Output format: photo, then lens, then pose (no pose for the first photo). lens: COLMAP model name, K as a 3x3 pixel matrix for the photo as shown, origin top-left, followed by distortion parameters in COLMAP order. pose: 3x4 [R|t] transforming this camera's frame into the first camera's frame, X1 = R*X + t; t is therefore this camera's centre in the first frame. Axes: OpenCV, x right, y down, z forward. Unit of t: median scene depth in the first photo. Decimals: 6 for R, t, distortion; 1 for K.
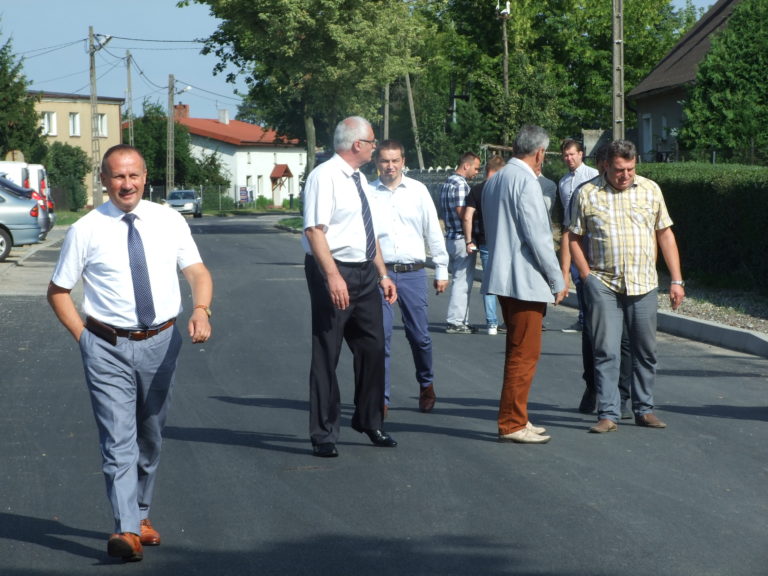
lens RADIAL K [[3308.2, 0, 382.6], [0, 3308.2, 285.1], [0, 0, 1]] dist [0.284059, 0.000000]
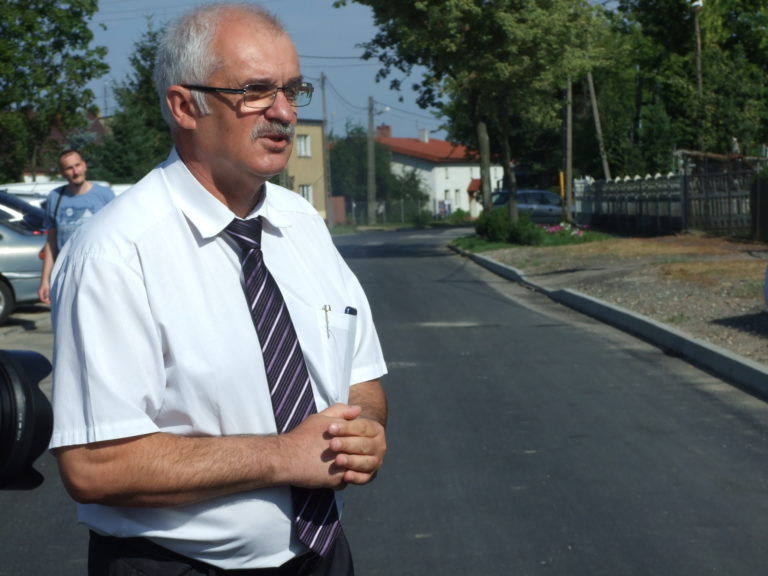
lens RADIAL K [[2498.0, 0, 387.6], [0, 2498.0, 293.3], [0, 0, 1]] dist [0.218998, 0.000000]
pose [[0.996920, -0.021995, -0.075282, 0.002246], [0.022690, 0.999707, 0.008388, -0.010428], [0.075076, -0.010070, 0.997127, 0.295828]]
